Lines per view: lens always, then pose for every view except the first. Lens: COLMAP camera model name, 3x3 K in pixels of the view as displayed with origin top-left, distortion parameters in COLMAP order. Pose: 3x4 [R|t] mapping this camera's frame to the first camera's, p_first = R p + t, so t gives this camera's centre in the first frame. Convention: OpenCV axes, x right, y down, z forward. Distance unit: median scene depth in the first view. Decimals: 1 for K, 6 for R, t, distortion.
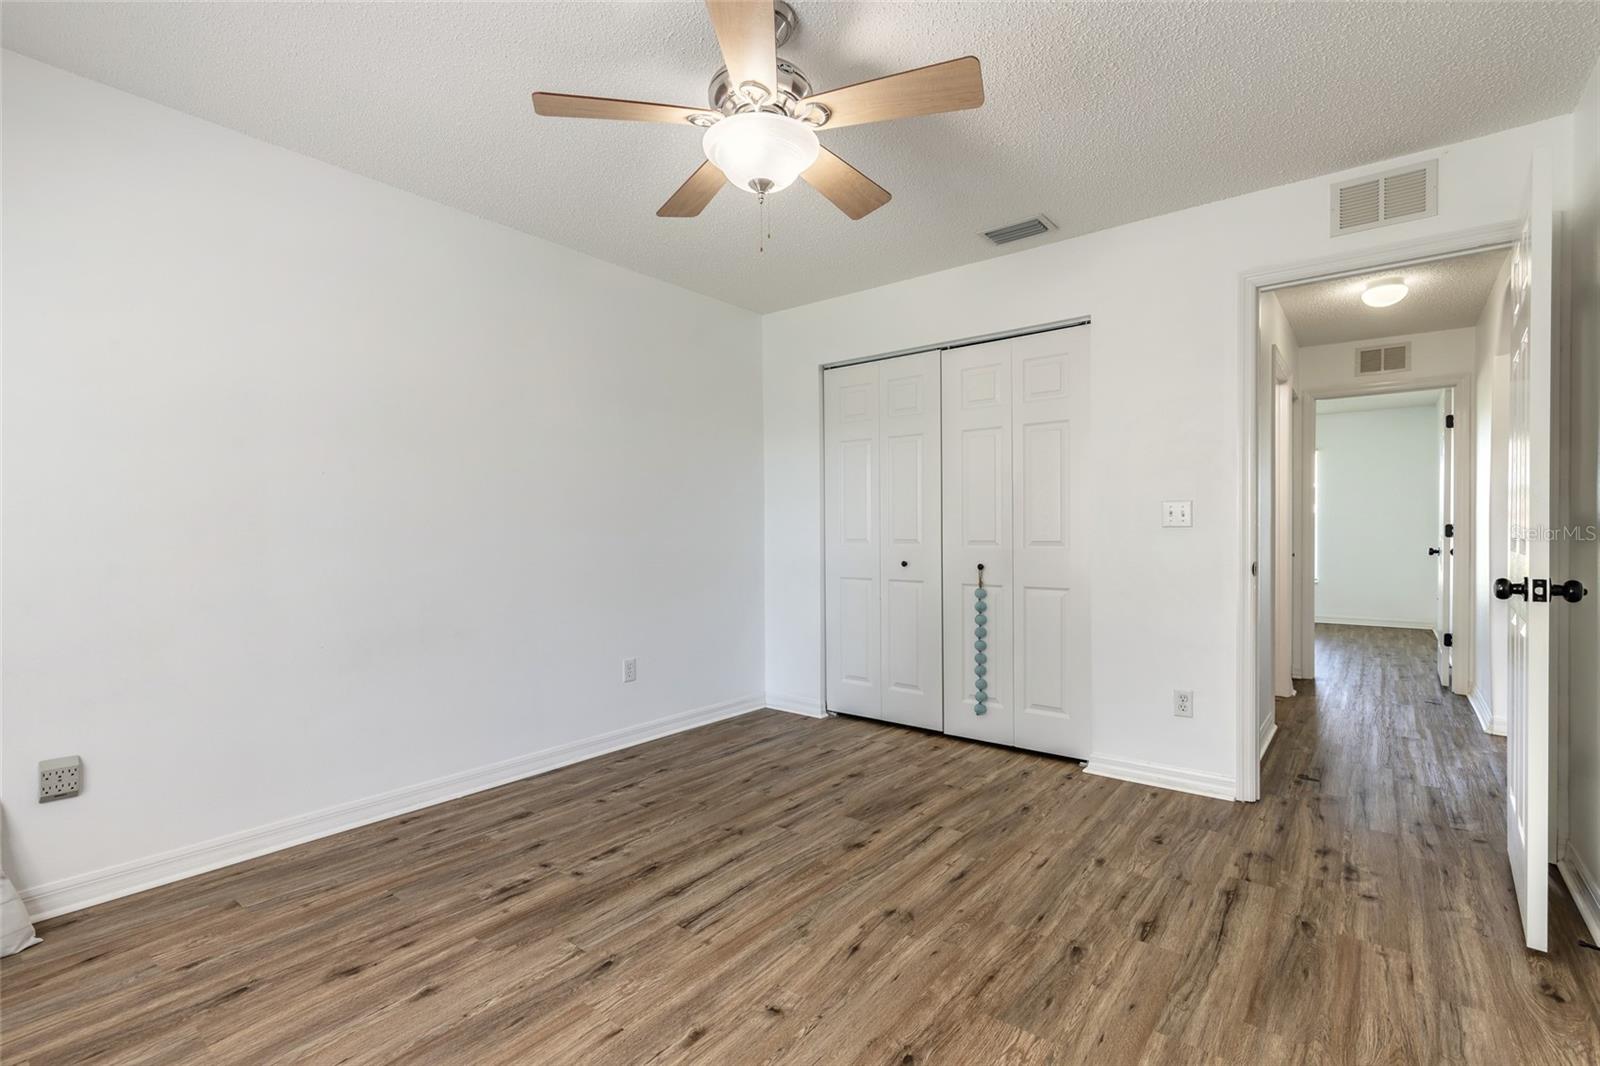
lens RADIAL K [[727.9, 0, 795.0], [0, 727.9, 537.3], [0, 0, 1]] dist [0.009911, -0.001103]
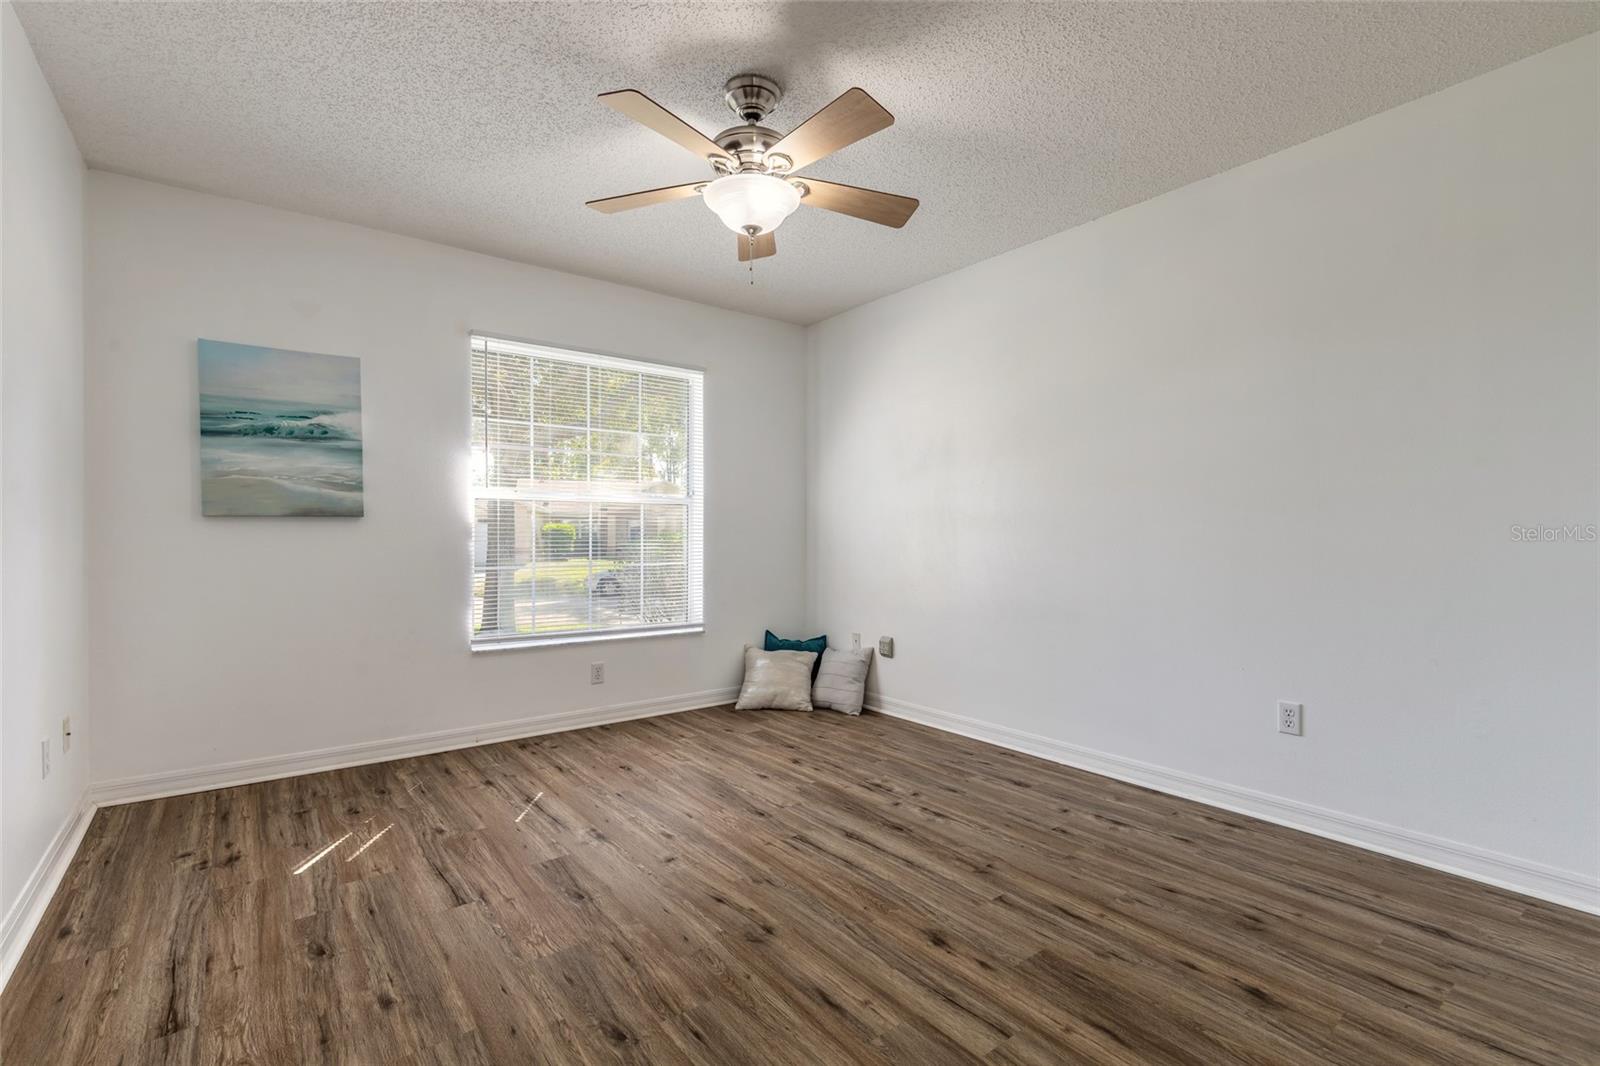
lens RADIAL K [[717.3, 0, 795.6], [0, 717.3, 531.4], [0, 0, 1]] dist [0.003380, -0.000179]
pose [[-0.240501, -0.003071, -0.970644, 0.876320], [-0.012070, 0.999927, -0.000173, 0.010607], [0.970574, 0.011674, -0.240520, 1.089302]]
